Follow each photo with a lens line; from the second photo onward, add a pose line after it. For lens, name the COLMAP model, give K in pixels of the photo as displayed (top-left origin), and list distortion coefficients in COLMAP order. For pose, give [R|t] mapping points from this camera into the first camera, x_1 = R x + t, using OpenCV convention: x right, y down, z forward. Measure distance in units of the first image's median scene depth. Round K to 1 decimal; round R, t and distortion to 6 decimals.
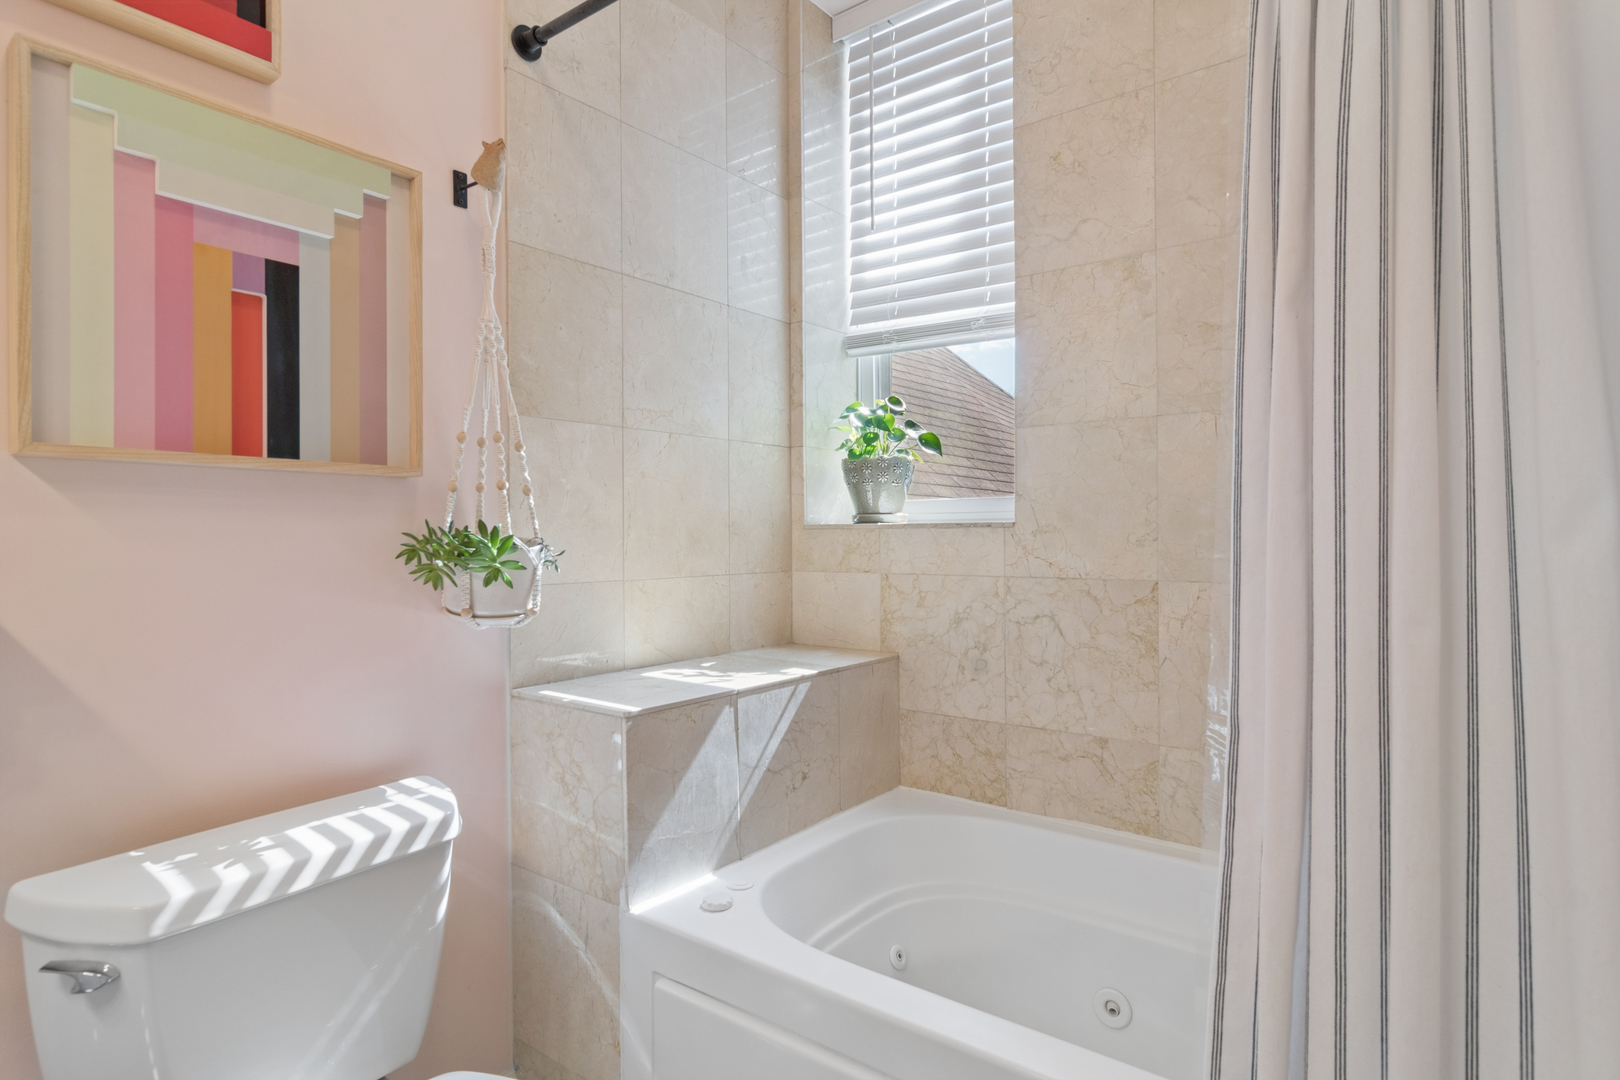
lens RADIAL K [[865.4, 0, 785.7], [0, 865.4, 537.3], [0, 0, 1]] dist [-0.000771, 0.001991]
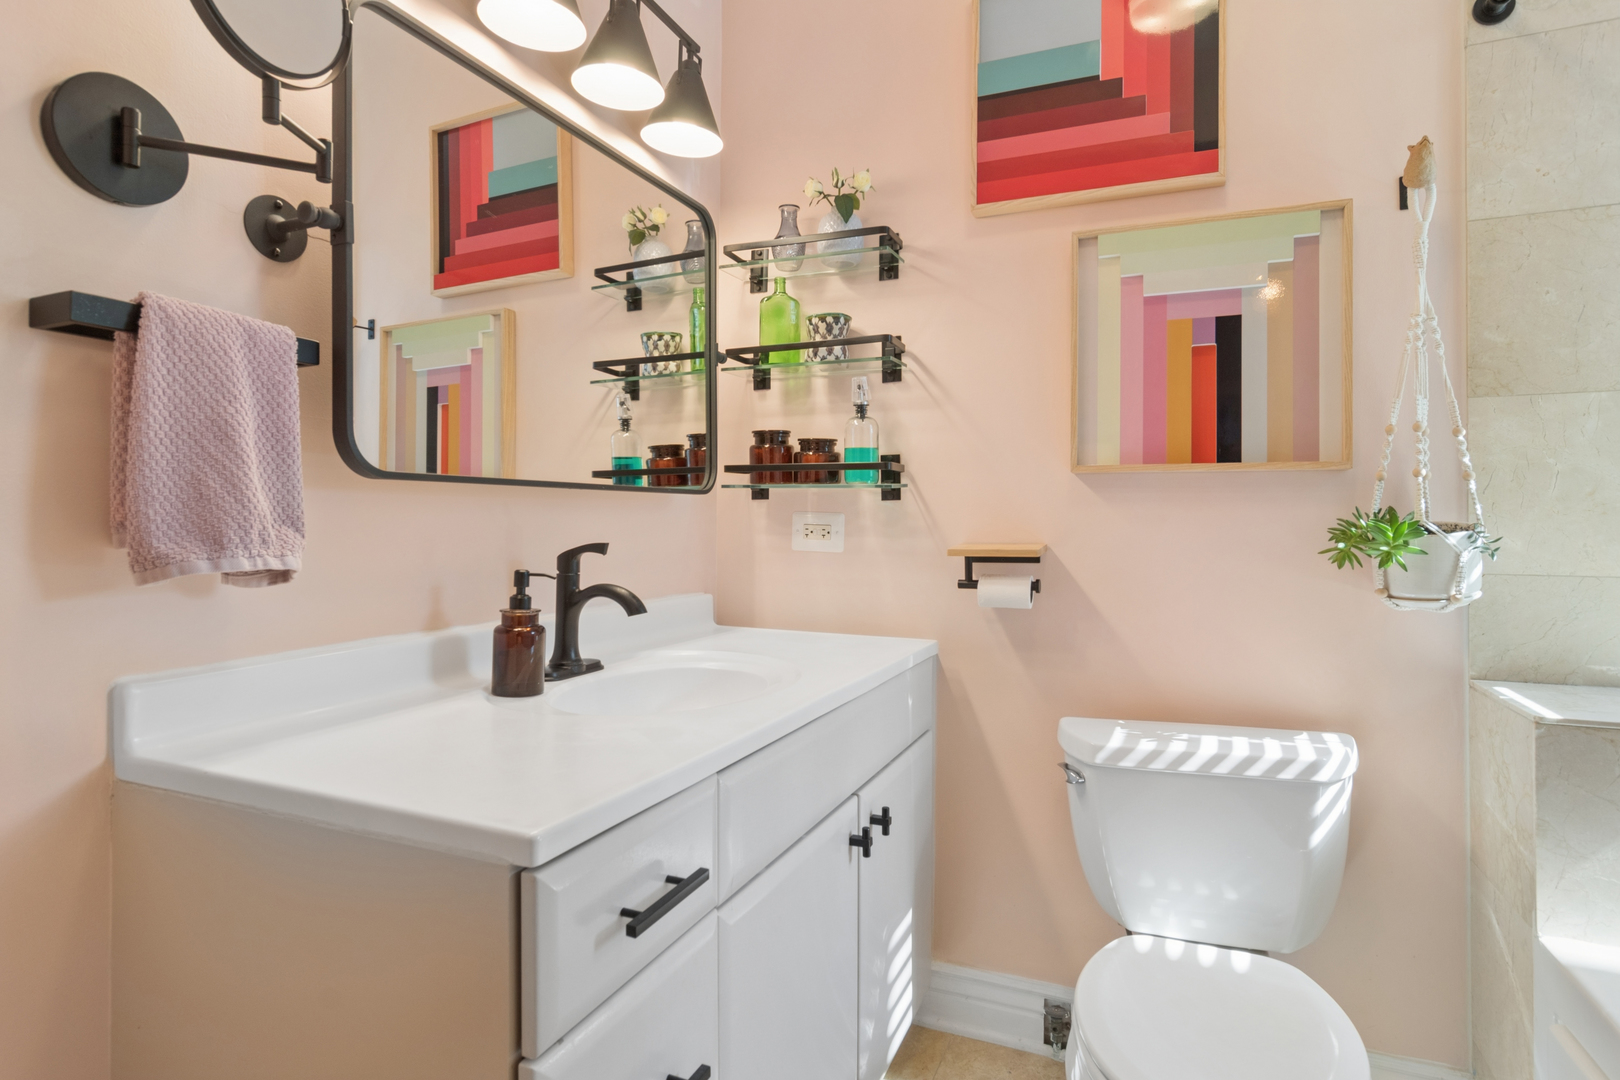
lens RADIAL K [[866.7, 0, 797.0], [0, 866.7, 521.6], [0, 0, 1]] dist [0.001993, -0.000614]
pose [[0.253133, 0.001945, -0.967430, 0.493617], [-0.007568, 0.999971, 0.000030, 0.004041], [0.967402, 0.007314, 0.253140, 0.019305]]
